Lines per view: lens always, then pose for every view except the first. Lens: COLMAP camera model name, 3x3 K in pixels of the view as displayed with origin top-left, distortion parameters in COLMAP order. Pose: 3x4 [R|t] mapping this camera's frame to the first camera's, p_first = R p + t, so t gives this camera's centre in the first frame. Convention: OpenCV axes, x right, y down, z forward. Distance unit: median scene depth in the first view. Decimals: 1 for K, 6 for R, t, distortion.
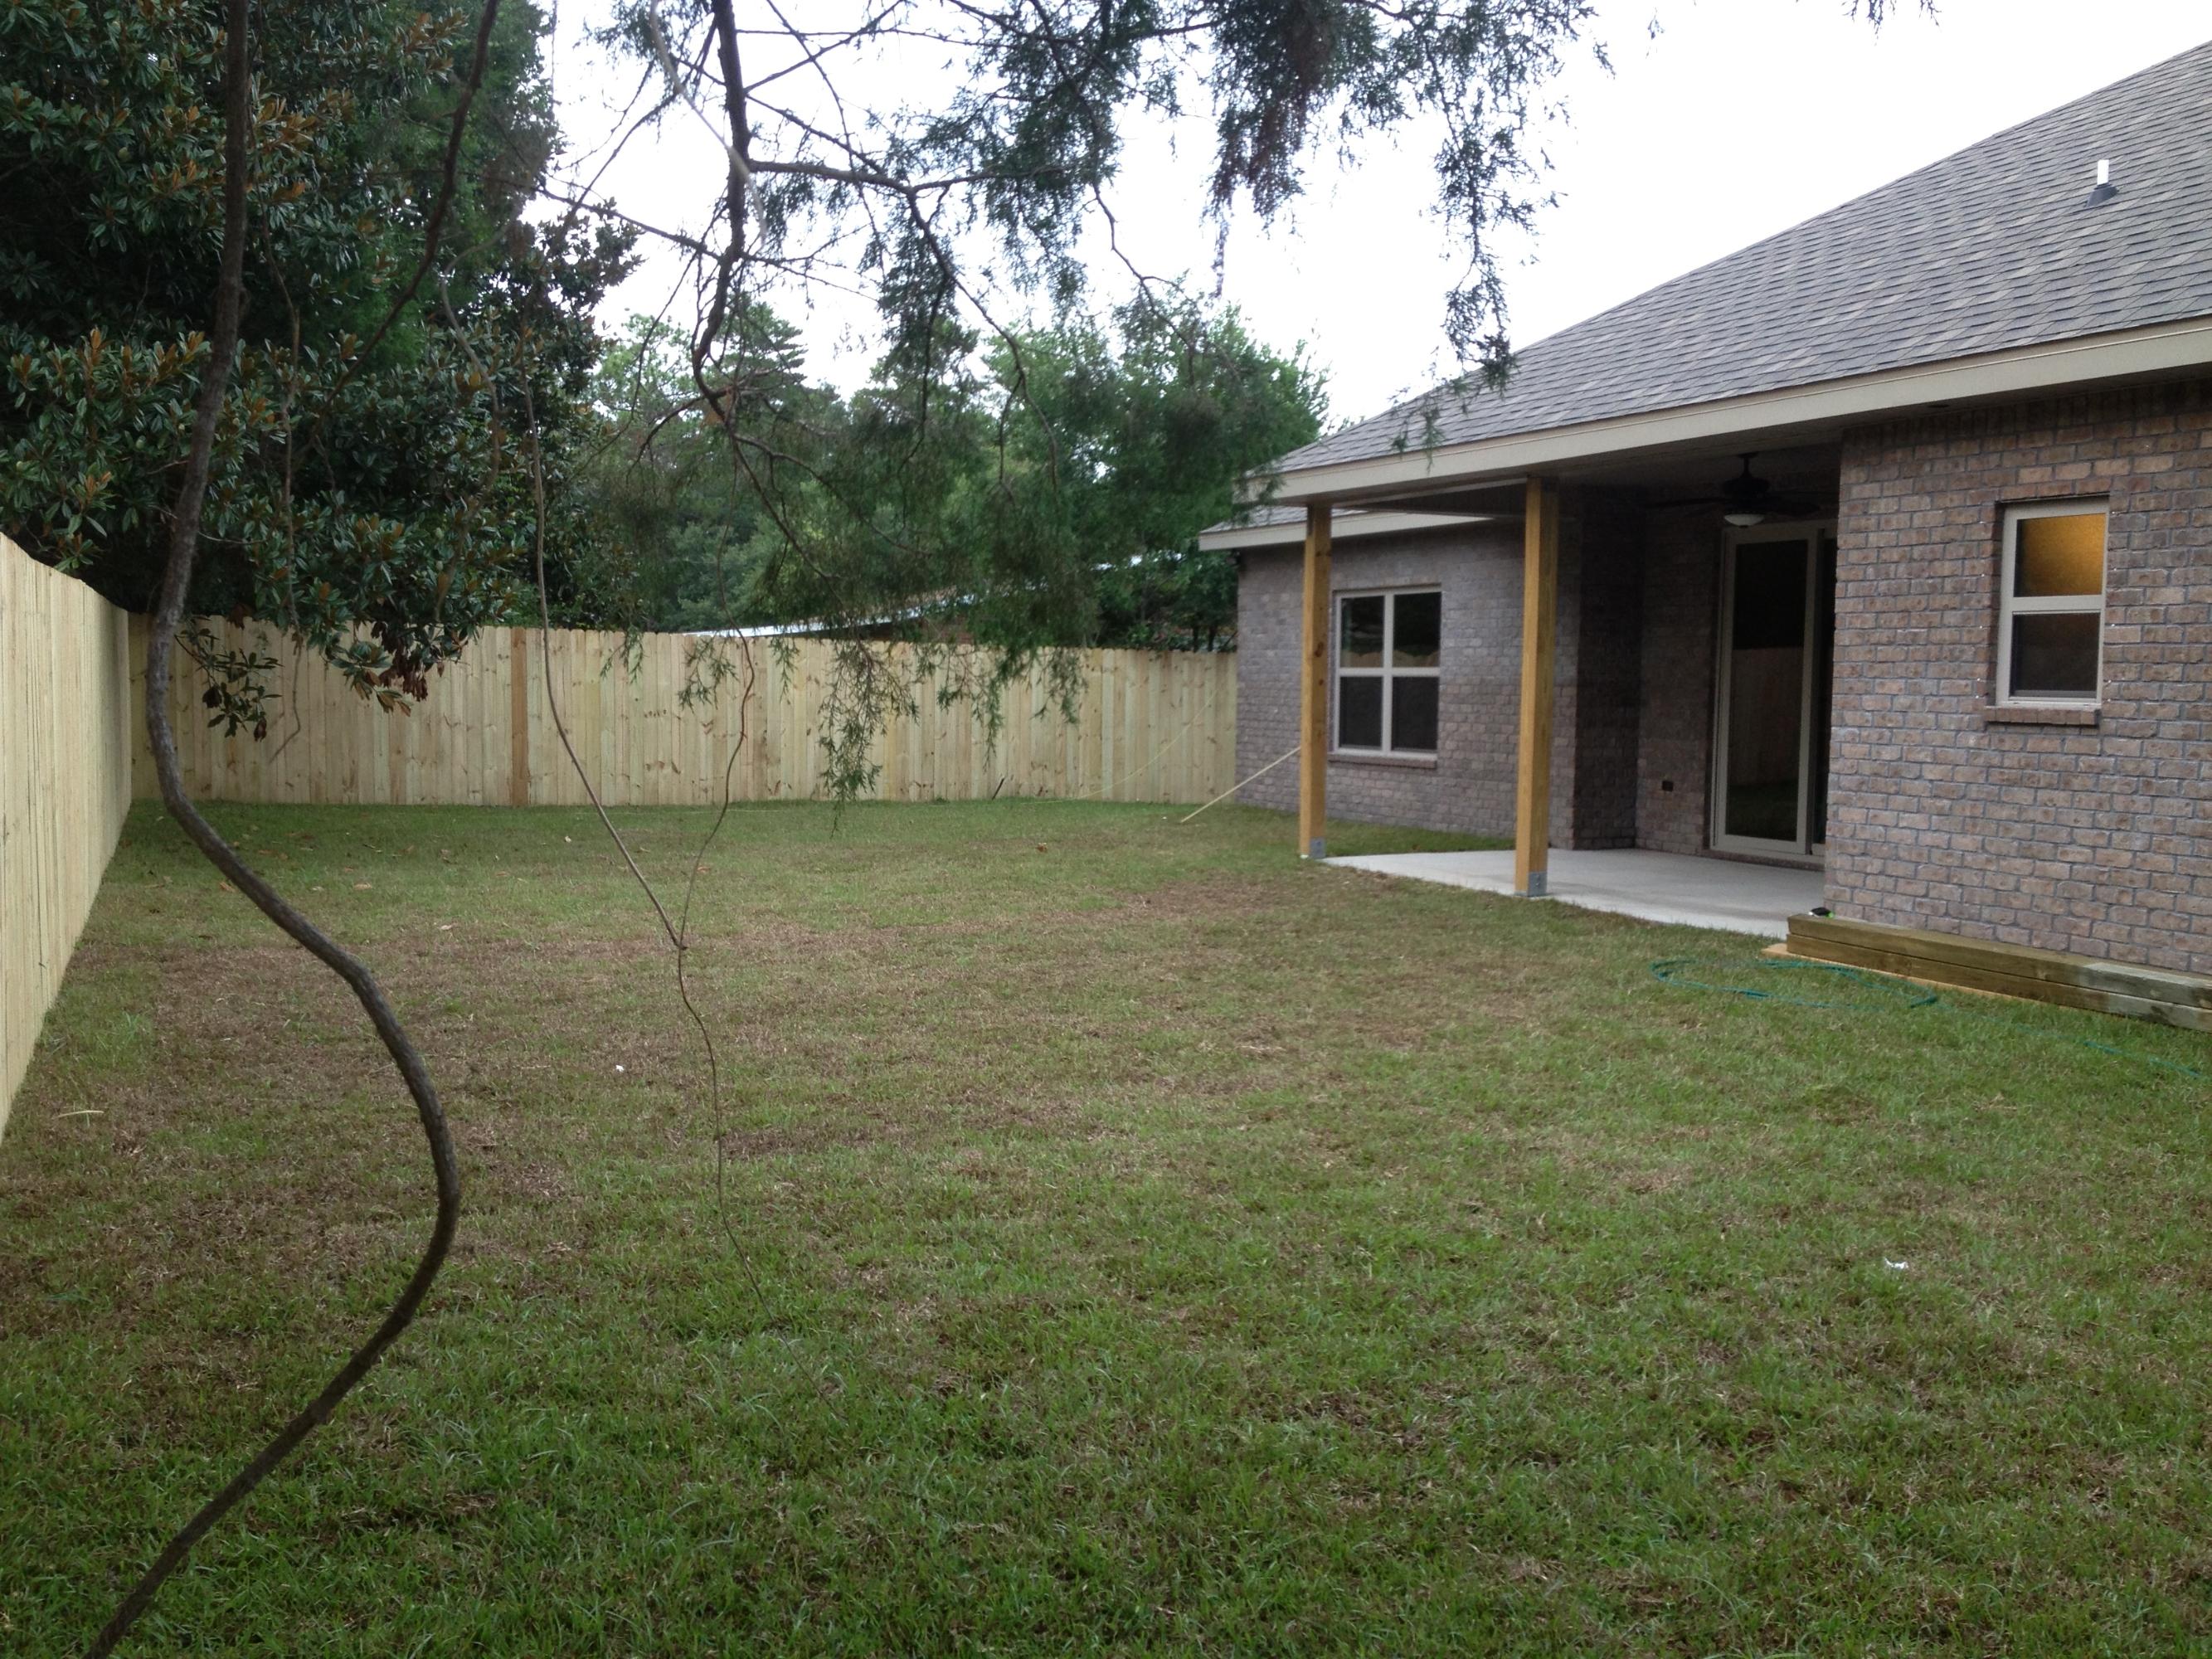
lens RADIAL K [[2052.1, 0, 1072.6], [0, 2052.1, 829.1], [0, 0, 1]] dist [0.132116, -0.247200]
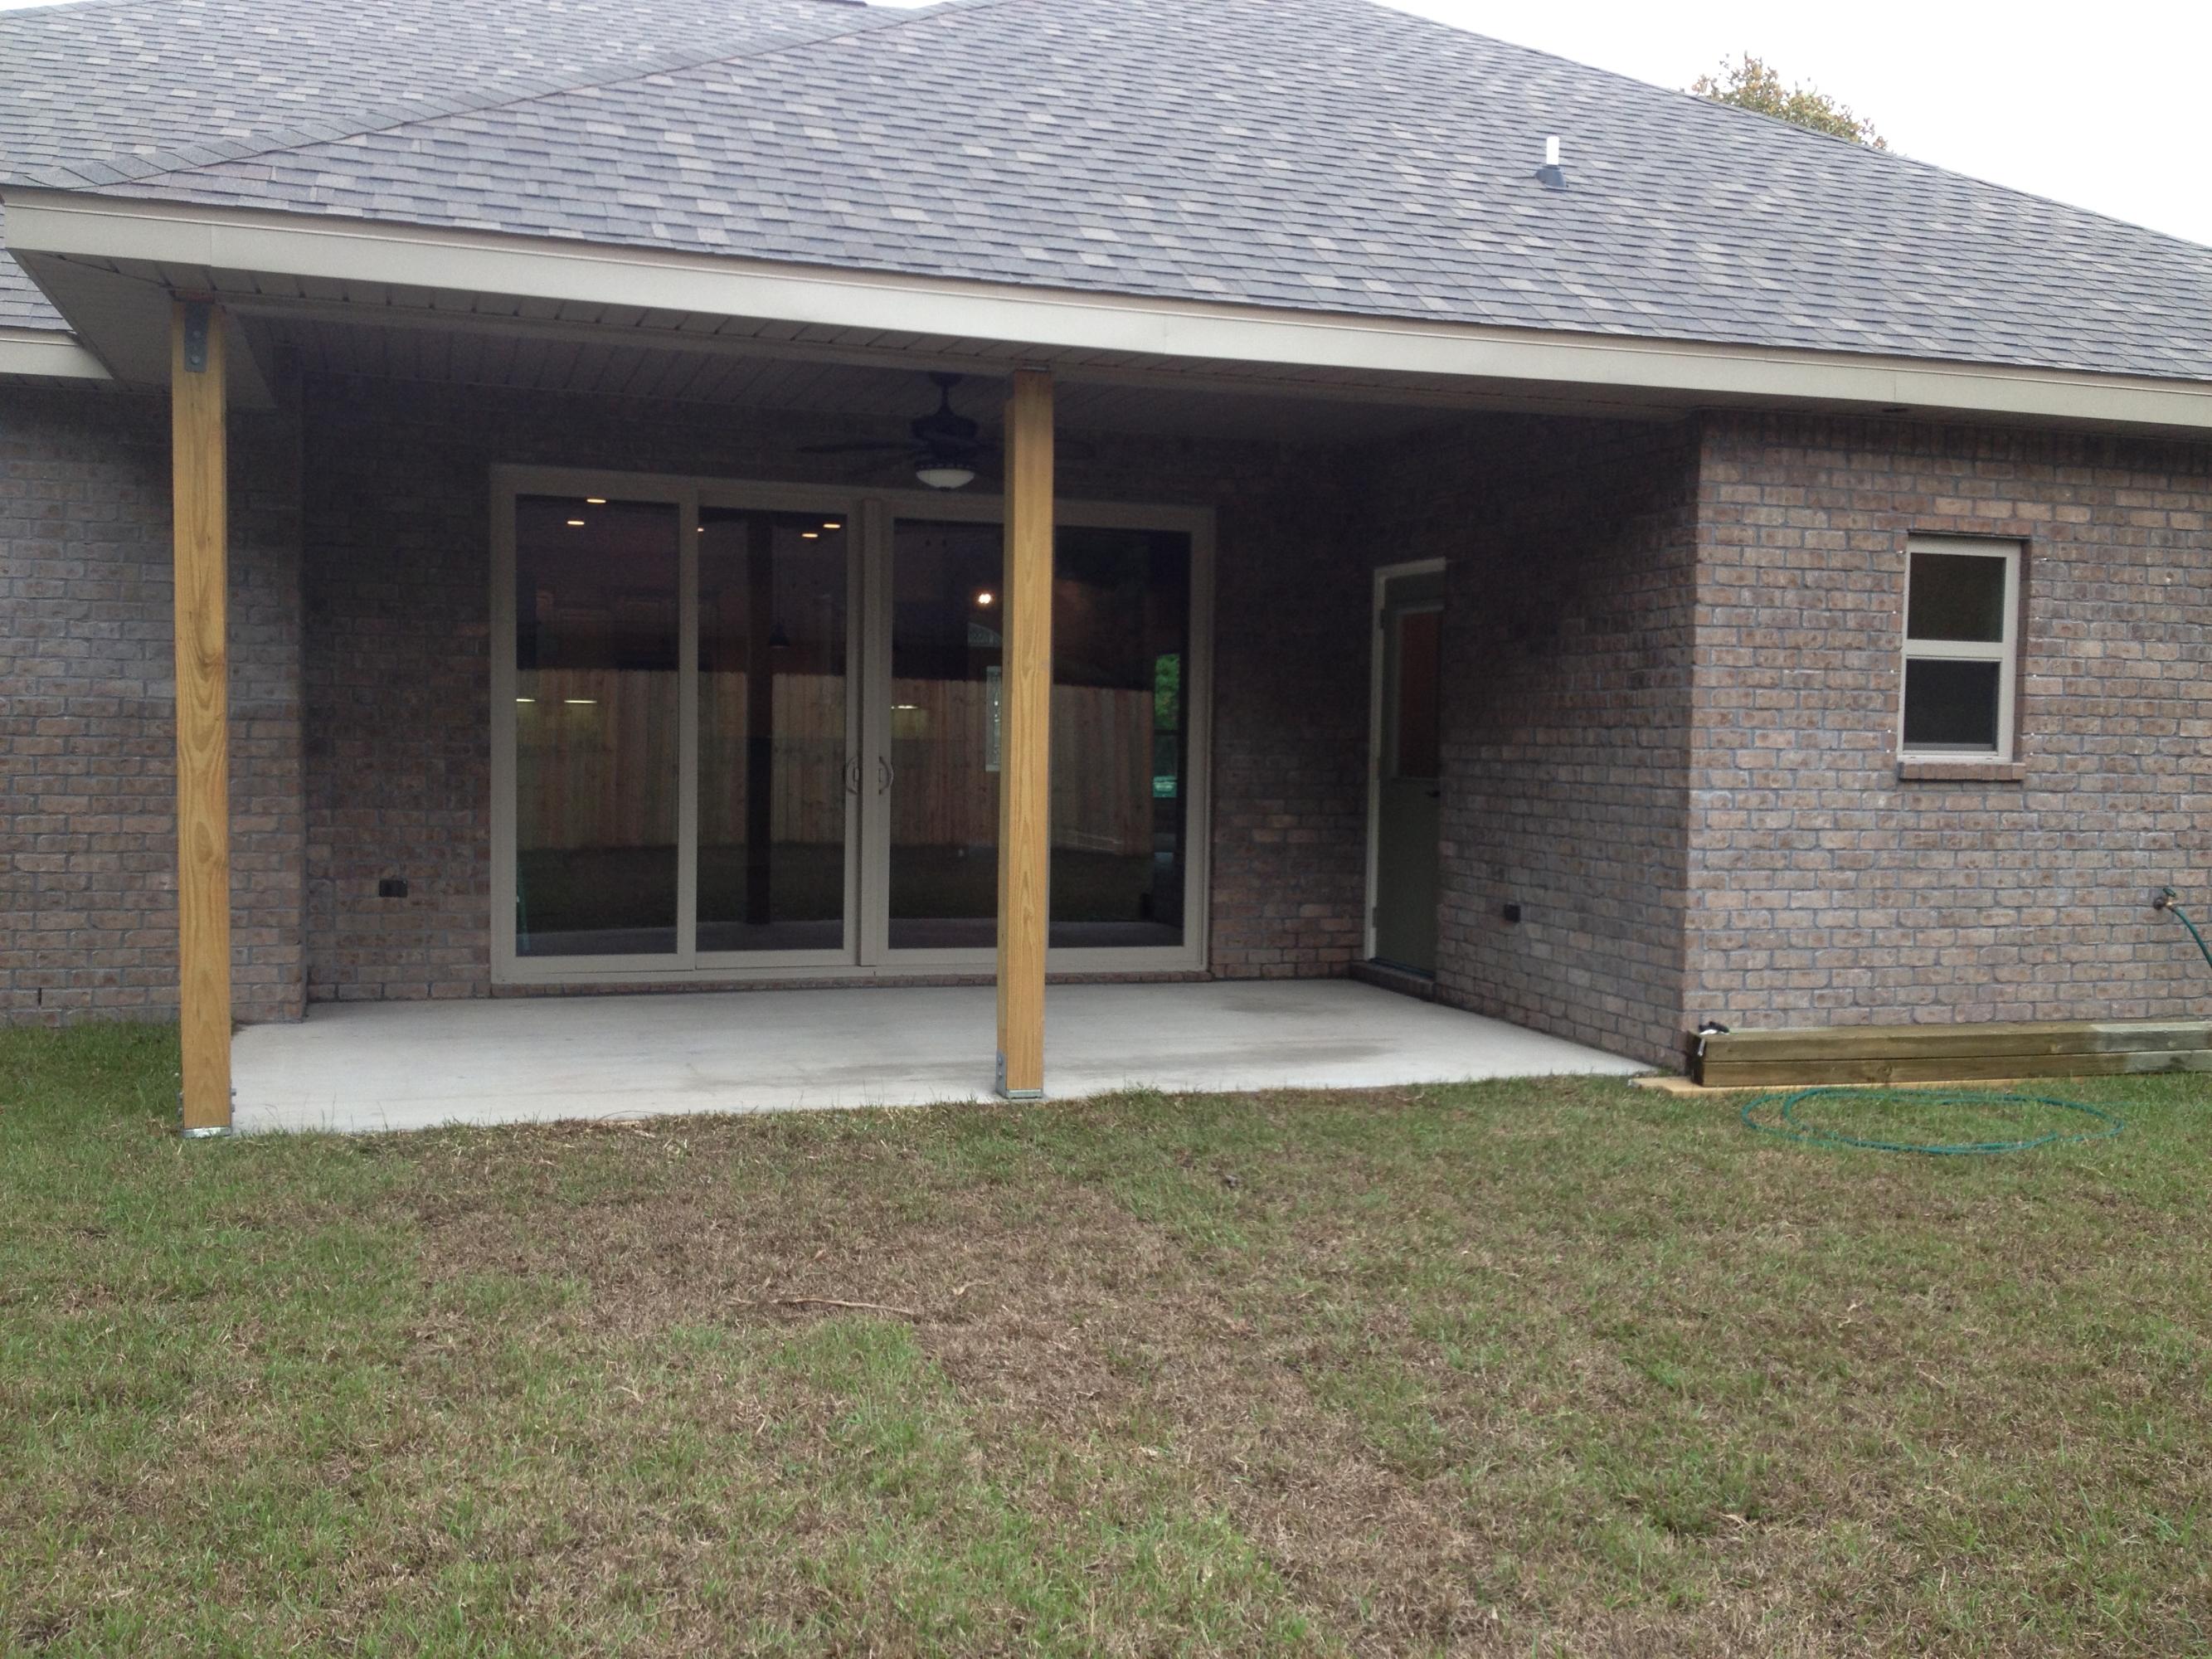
lens RADIAL K [[2052.1, 0, 1072.6], [0, 2052.1, 829.1], [0, 0, 1]] dist [0.132116, -0.247200]
pose [[0.094727, -0.063269, 0.993491, -0.475941], [0.058850, 0.996589, 0.057855, -0.103082], [-0.993762, 0.052987, 0.098128, 1.276163]]
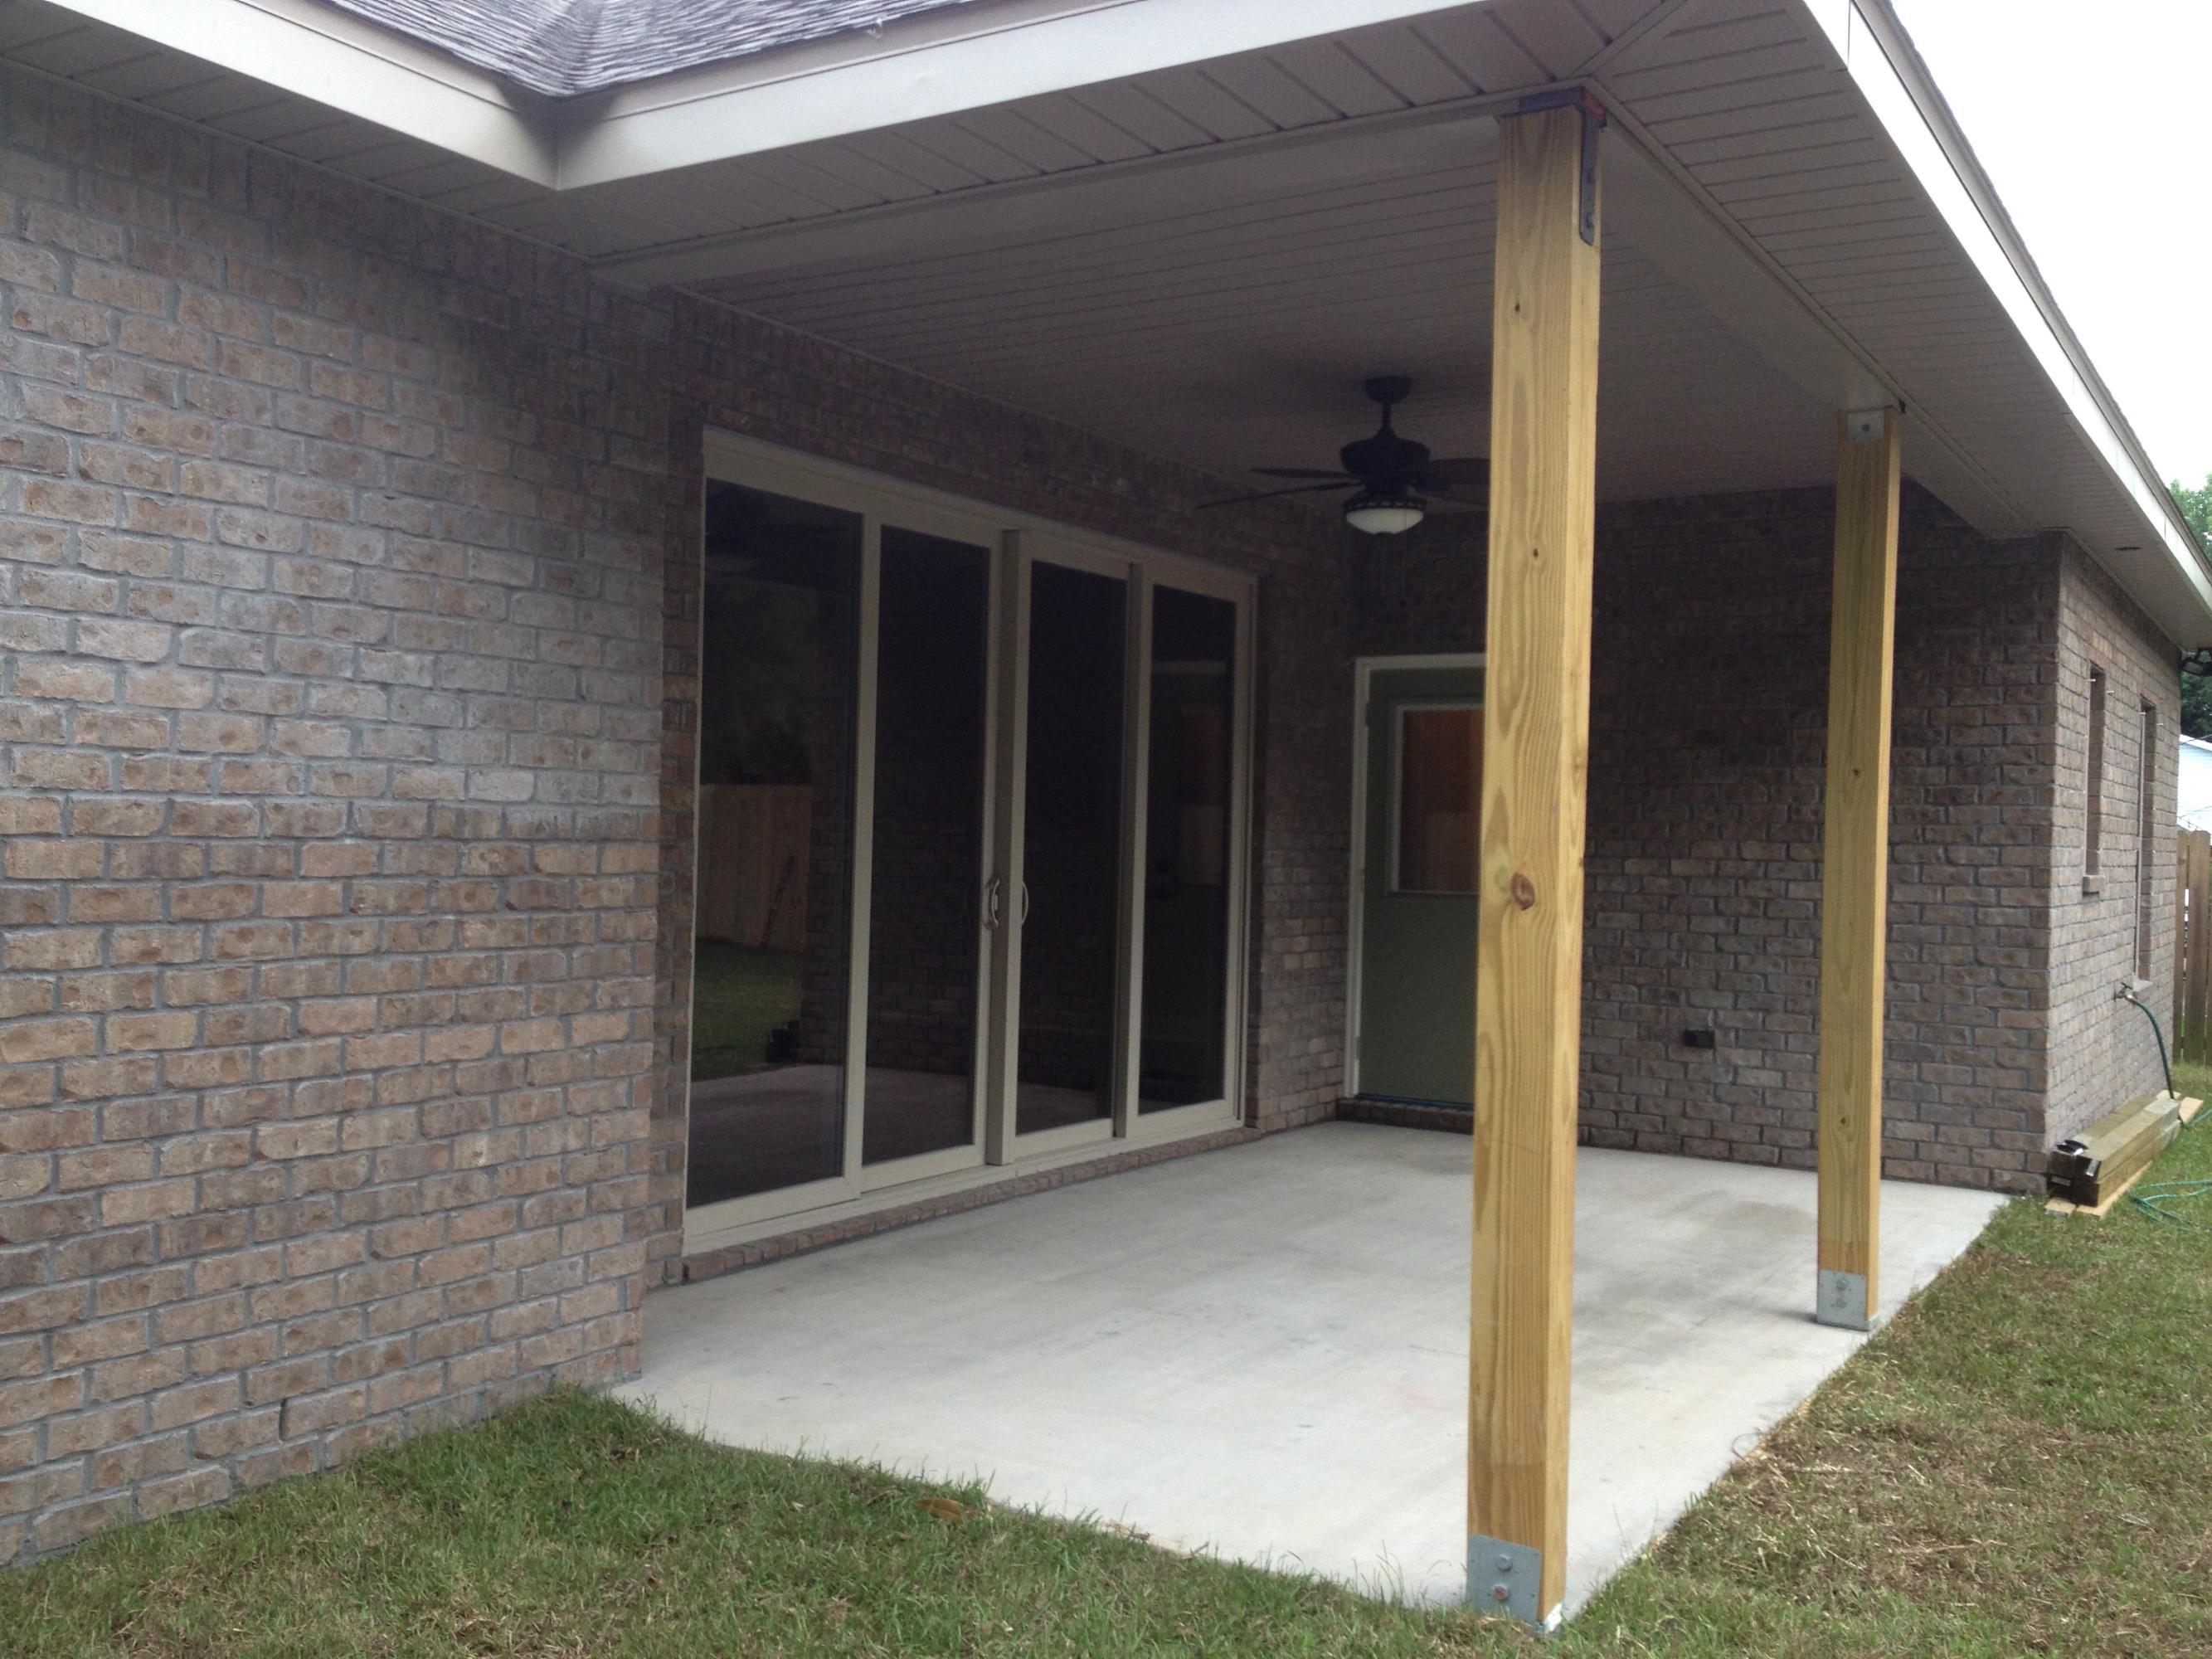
lens RADIAL K [[2052.1, 0, 1072.6], [0, 2052.1, 829.1], [0, 0, 1]] dist [0.132116, -0.247200]
pose [[-0.571646, -0.027809, 0.820029, -0.069838], [0.030509, 0.998014, 0.055113, -0.147287], [-0.819933, 0.056523, -0.569663, 1.926934]]
